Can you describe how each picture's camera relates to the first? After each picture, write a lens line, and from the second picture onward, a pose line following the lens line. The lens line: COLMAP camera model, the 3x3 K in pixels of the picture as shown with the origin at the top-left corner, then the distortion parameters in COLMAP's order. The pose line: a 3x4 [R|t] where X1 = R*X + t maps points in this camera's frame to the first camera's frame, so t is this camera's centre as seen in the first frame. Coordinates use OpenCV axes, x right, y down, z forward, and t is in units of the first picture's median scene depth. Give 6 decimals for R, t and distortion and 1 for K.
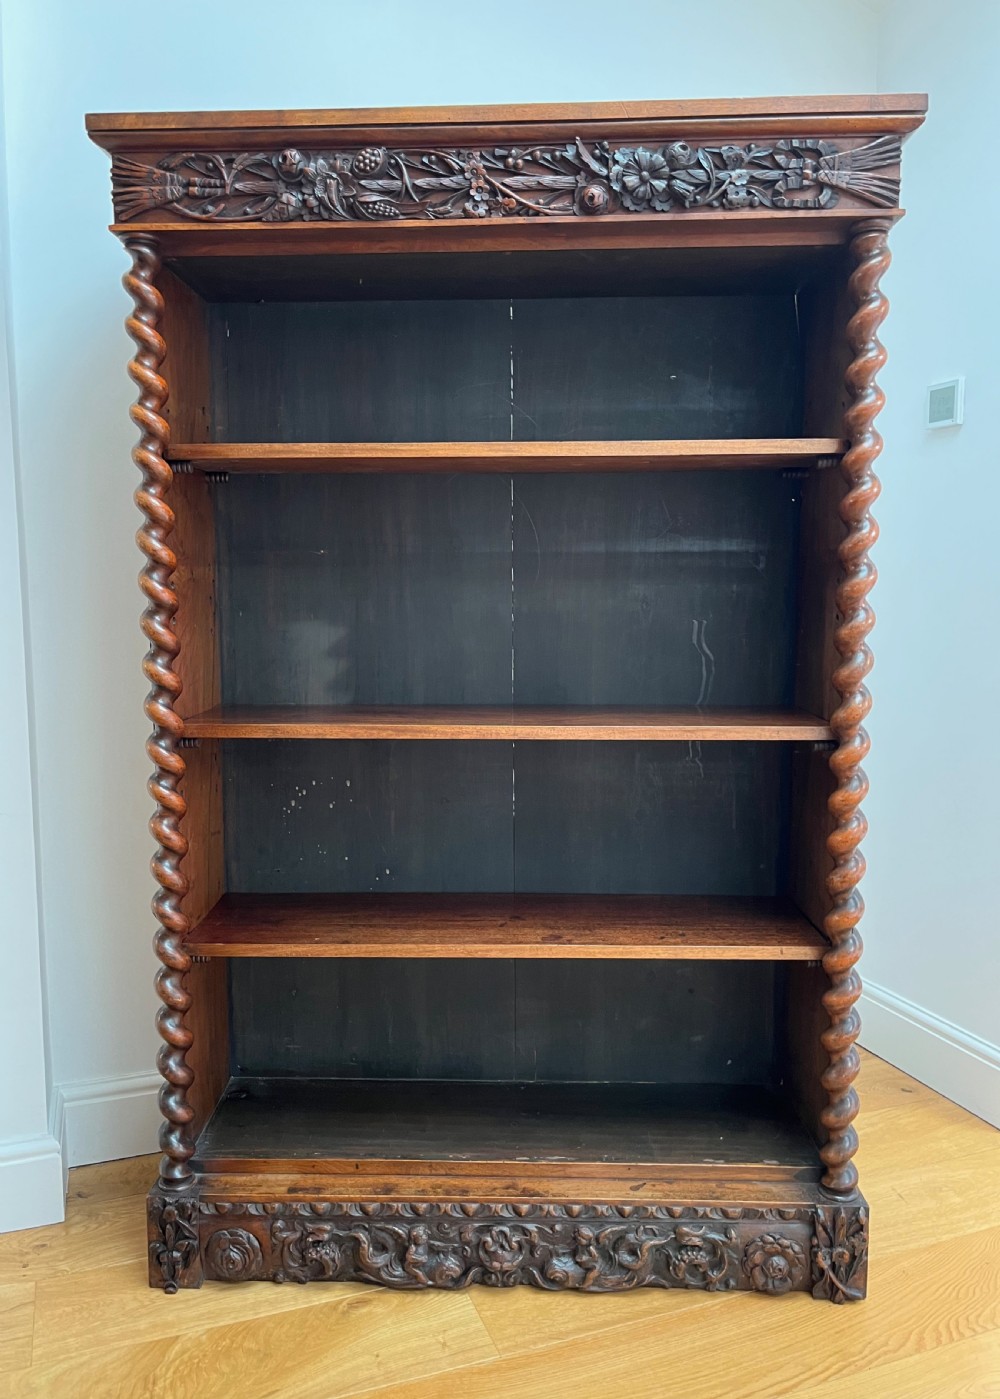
lens RADIAL K [[1042.6, 0, 481.9], [0, 1042.6, 698.6], [0, 0, 1]] dist [0.027937, -0.020937]
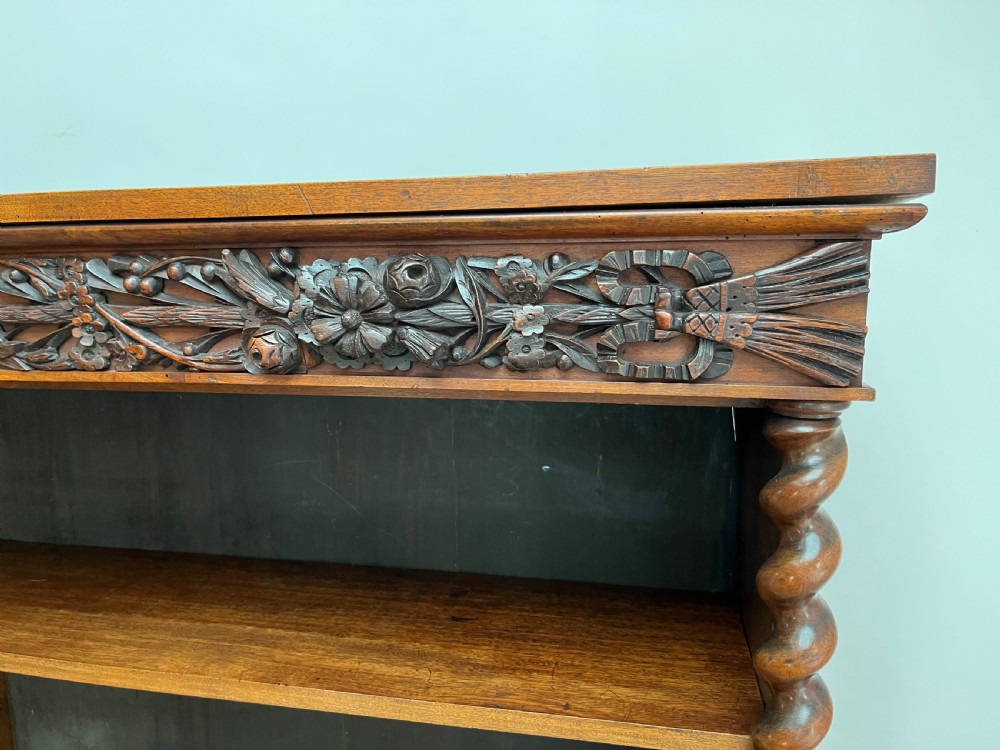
lens RADIAL K [[770.0, 0, 492.2], [0, 770.0, 391.5], [0, 0, 1]] dist [0.031527, -0.034386]
pose [[0.985040, 0.023582, -0.170707, 0.262978], [-0.015689, 0.998751, 0.047441, -0.431545], [0.171612, -0.044053, 0.984179, 0.562950]]
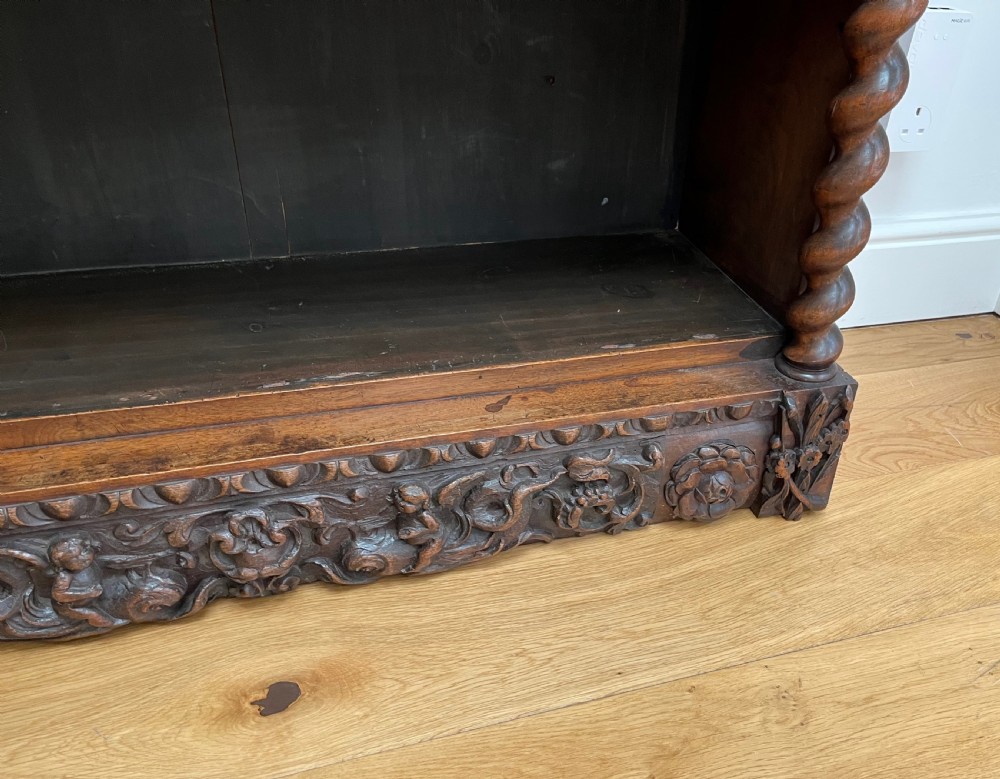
lens RADIAL K [[874.6, 0, 581.3], [0, 874.6, 432.2], [0, 0, 1]] dist [0.054477, -0.075847]
pose [[0.937720, -0.145718, 0.315352, 0.041949], [-0.025130, 0.876940, 0.479942, 0.262289], [-0.346482, -0.457976, 0.818663, 0.616529]]
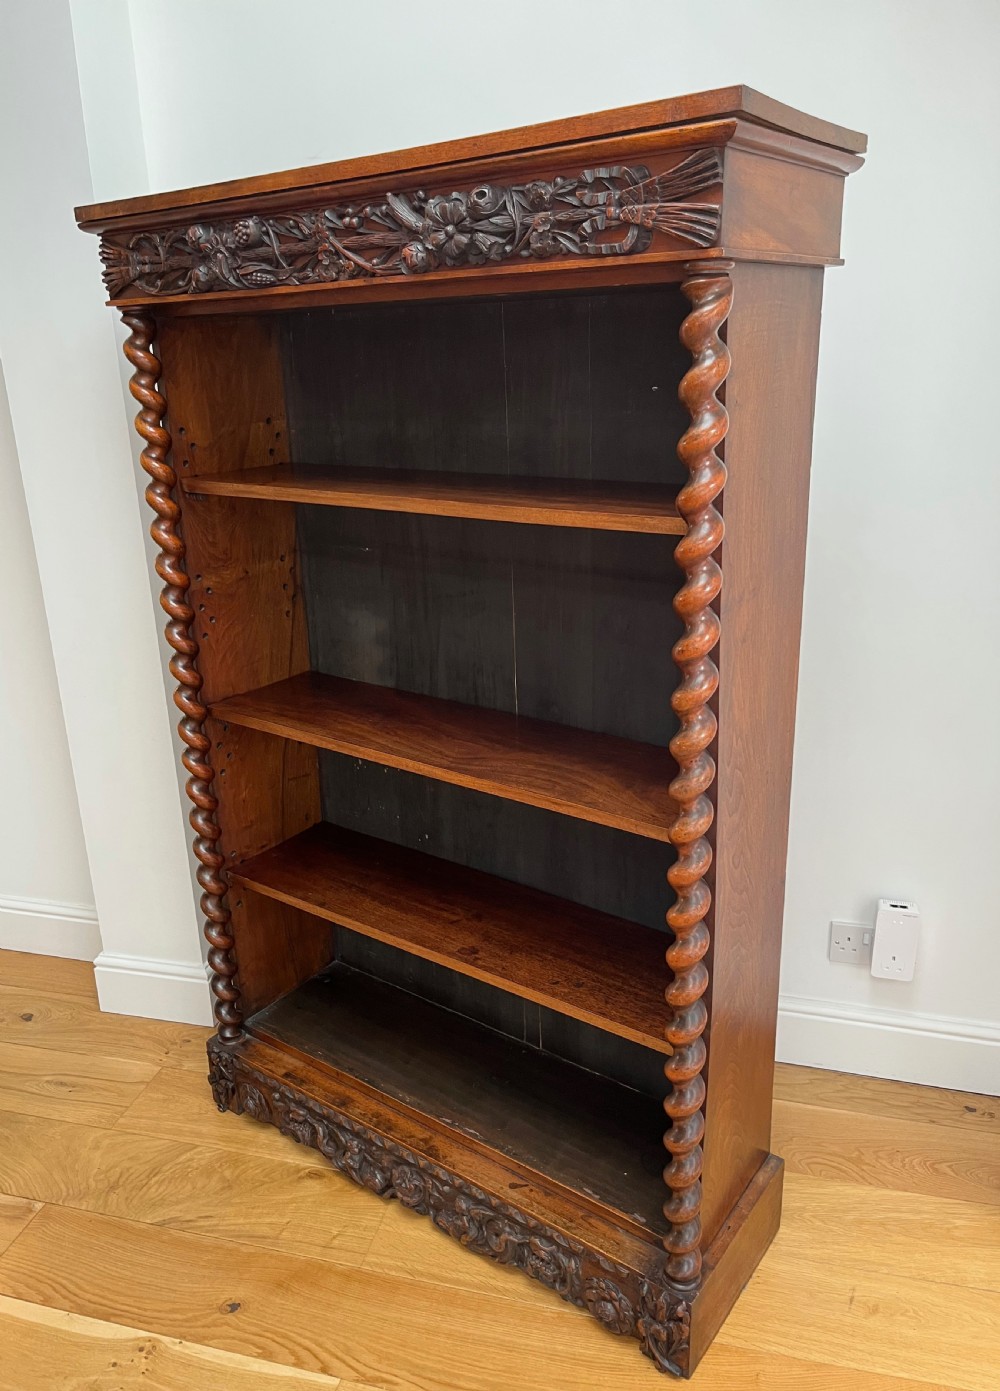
lens RADIAL K [[1036.7, 0, 501.0], [0, 1036.7, 700.9], [0, 0, 1]] dist [0.027937, -0.020937]
pose [[0.825262, 0.163592, -0.540537, 0.661040], [-0.038932, 0.971329, 0.234530, -0.285594], [0.563407, -0.172505, 0.807970, 0.212874]]
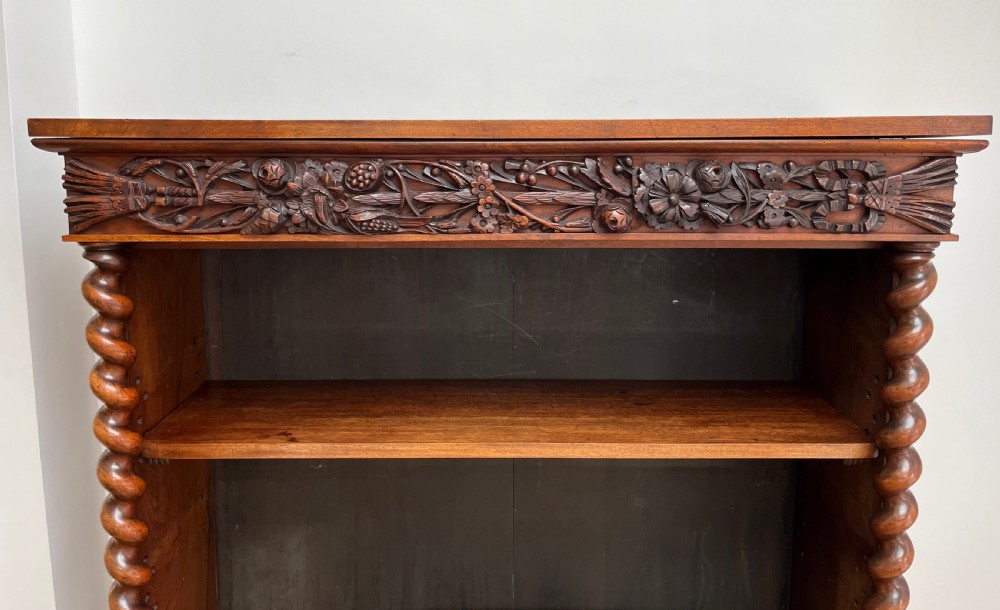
lens RADIAL K [[772.3, 0, 498.5], [0, 772.3, 249.9], [0, 0, 1]] dist [0.035933, -0.019466]
pose [[0.998959, 0.001405, 0.045599, -0.021061], [-0.002320, 0.999797, 0.020022, -0.419575], [-0.045561, -0.020107, 0.998759, 0.312033]]
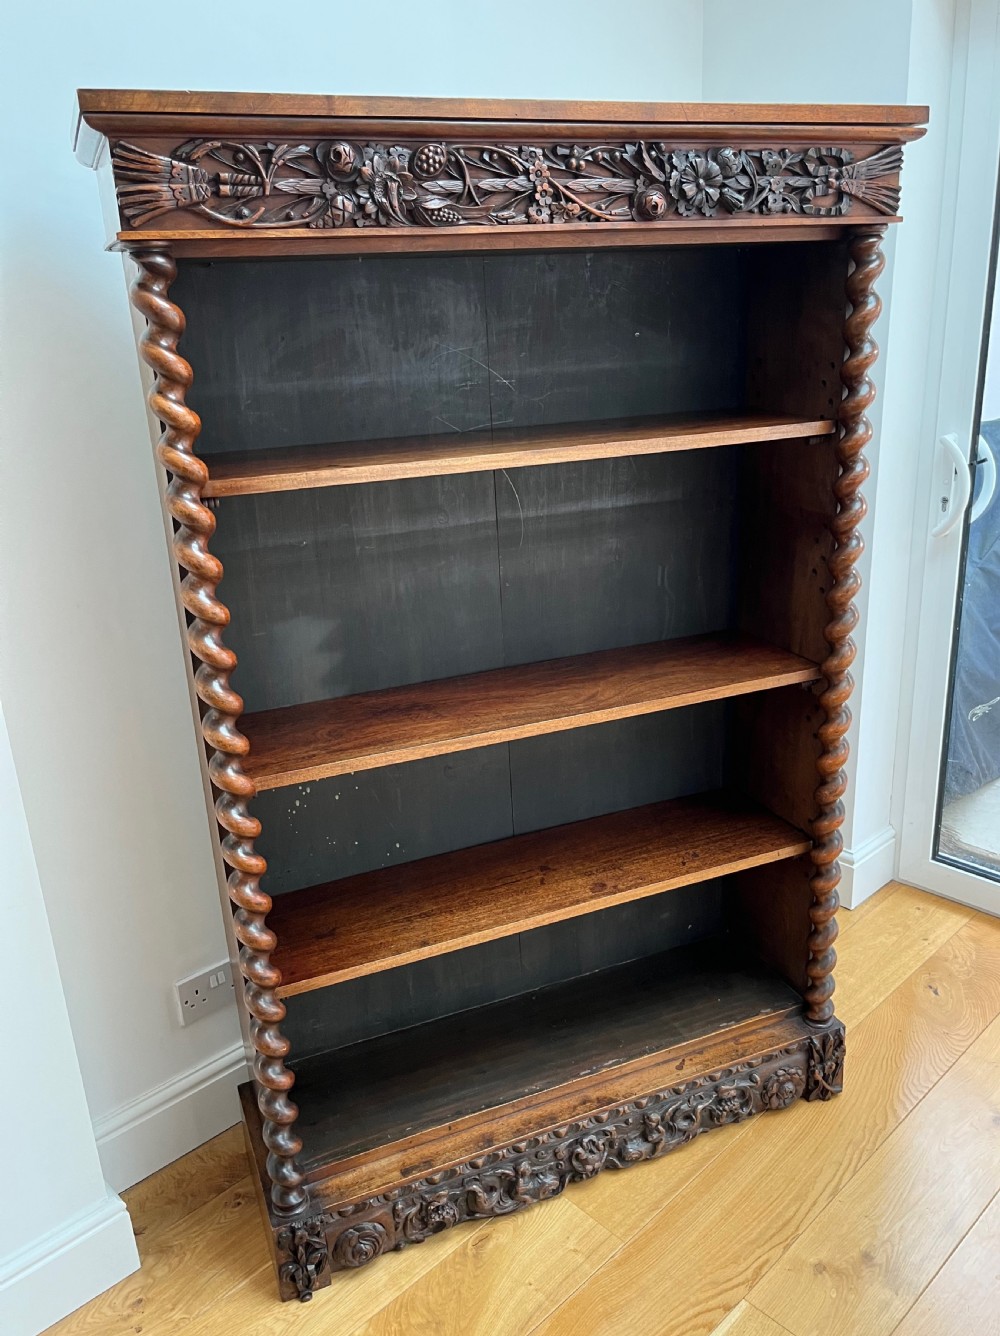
lens RADIAL K [[1028.7, 0, 518.6], [0, 1028.7, 661.3], [0, 0, 1]] dist [0.031527, -0.034386]
pose [[0.910678, -0.167076, 0.377825, -0.397650], [0.085760, 0.971104, 0.222717, -0.263085], [-0.404118, -0.170421, 0.898691, 0.106459]]
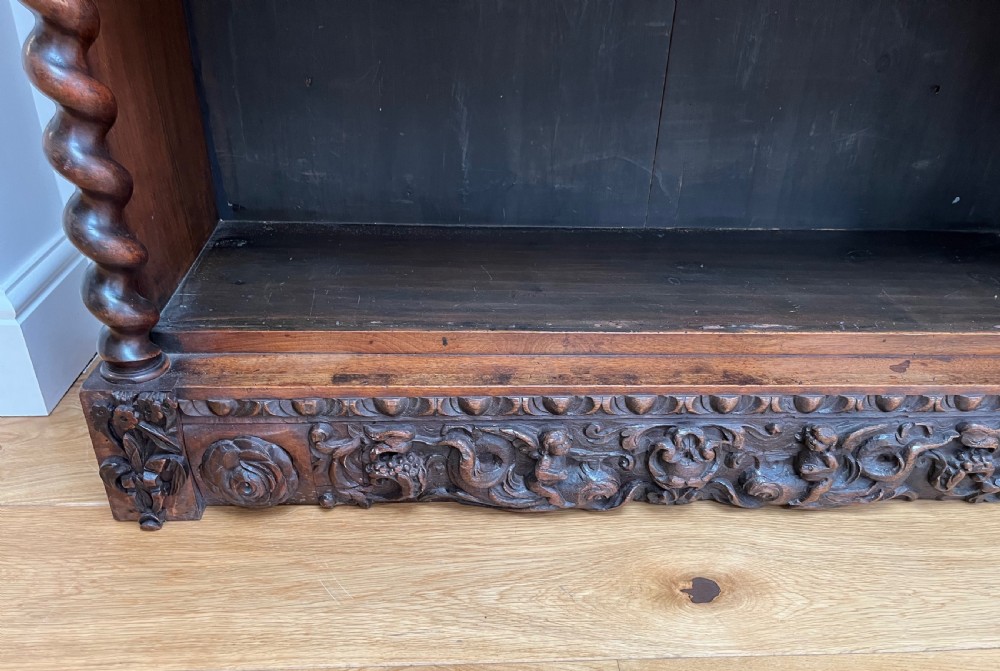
lens RADIAL K [[772.3, 0, 496.2], [0, 772.3, 374.1], [0, 0, 1]] dist [0.038360, -0.045054]
pose [[0.996310, -0.011940, 0.084988, -0.134989], [-0.026511, 0.899025, 0.437093, 0.285182], [-0.081625, -0.437734, 0.895392, 0.628064]]
